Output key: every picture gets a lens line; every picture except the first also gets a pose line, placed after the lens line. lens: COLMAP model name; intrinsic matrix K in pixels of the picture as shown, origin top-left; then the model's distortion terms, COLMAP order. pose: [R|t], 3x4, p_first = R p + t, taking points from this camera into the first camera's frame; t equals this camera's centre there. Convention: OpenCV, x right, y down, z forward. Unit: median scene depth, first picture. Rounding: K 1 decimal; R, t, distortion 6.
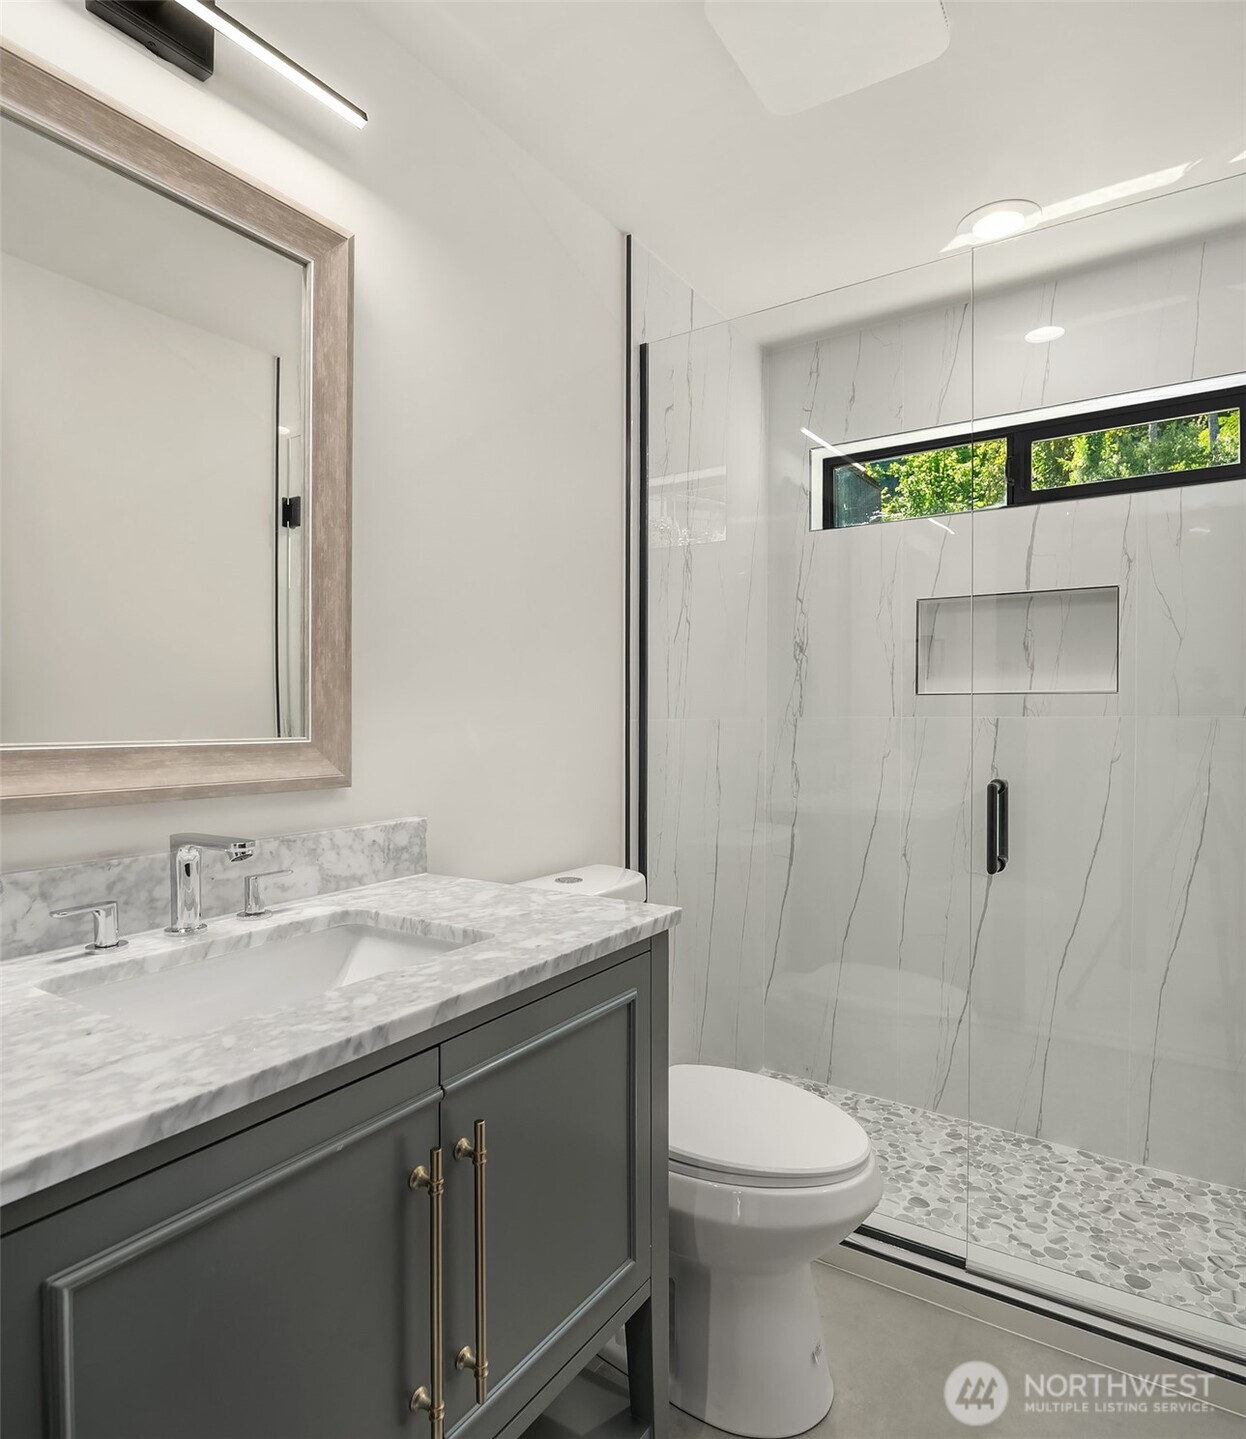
lens RADIAL K [[942.4, 0, 623.0], [0, 942.4, 719.5], [0, 0, 1]] dist [0.001765, -0.044500]
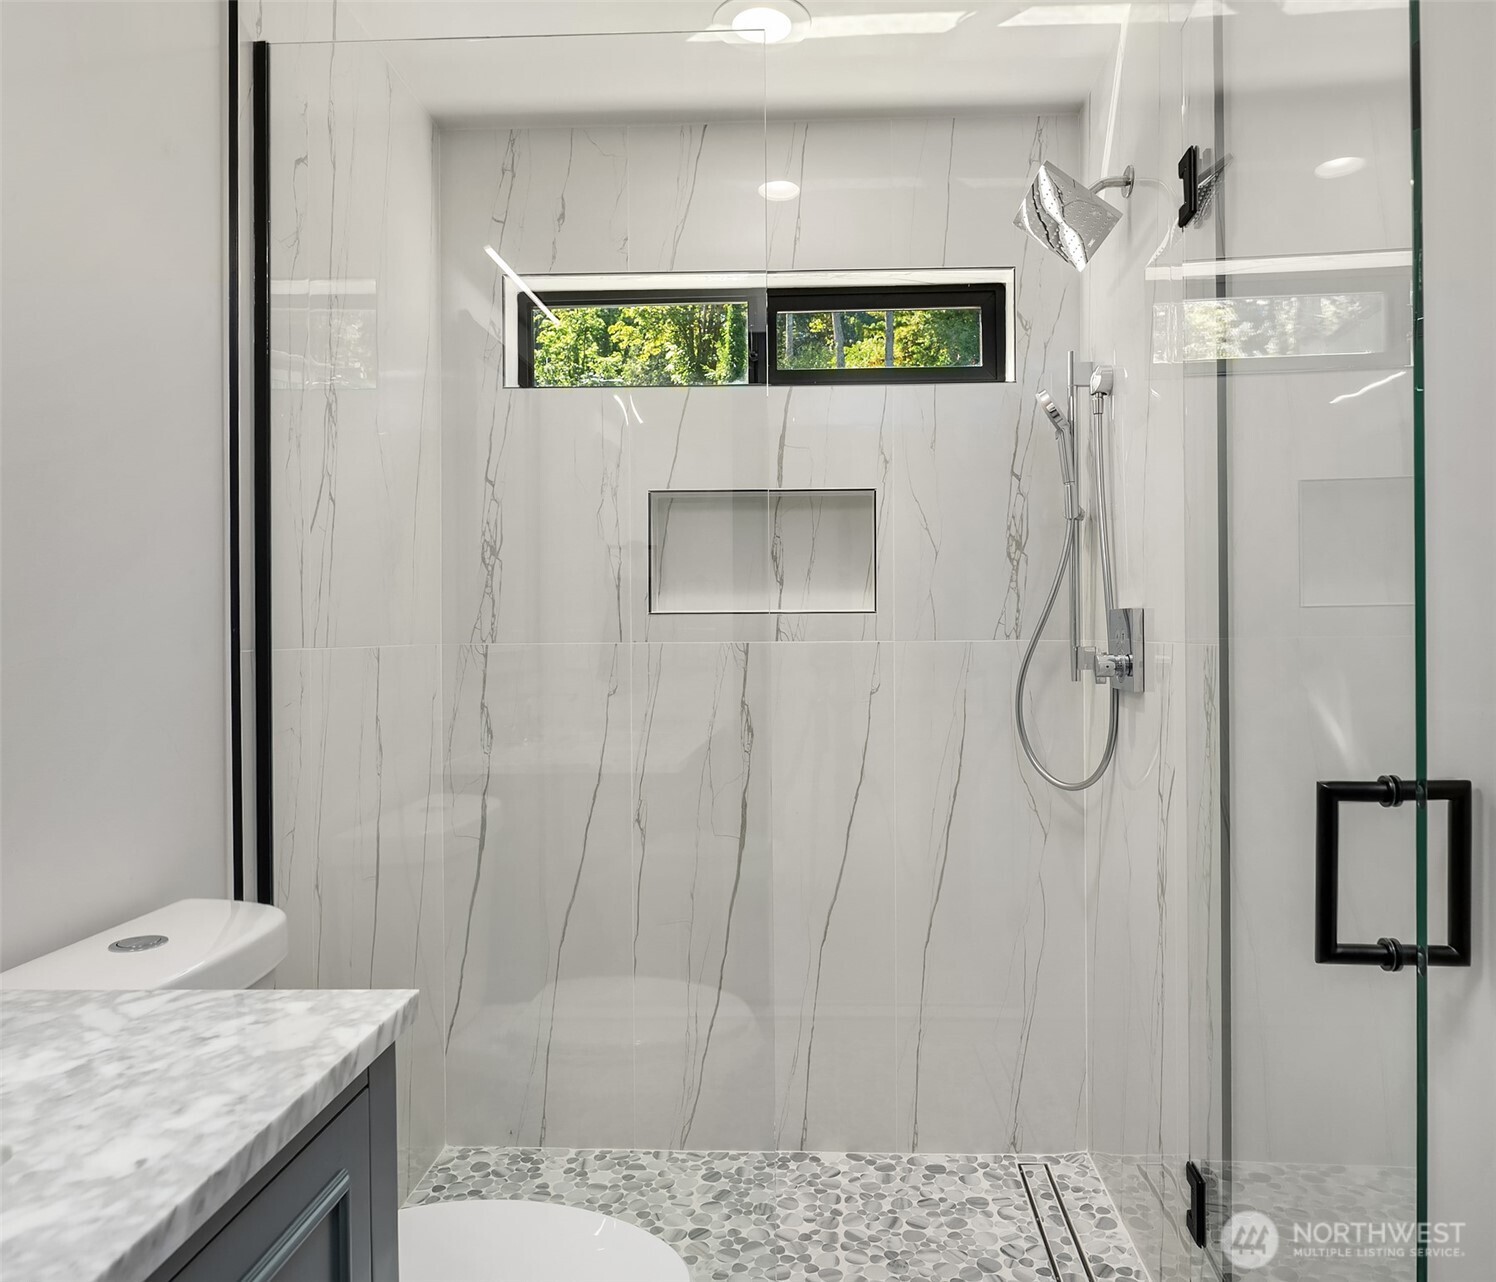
lens RADIAL K [[974.8, 0, 748.0], [0, 974.8, 641.0], [0, 0, 1]] dist [-0.012840, -0.001369]
pose [[0.832665, -0.008524, 0.553711, -0.070101], [0.011761, 0.999928, -0.002293, -0.001670], [-0.553652, 0.008421, 0.832706, 0.316808]]
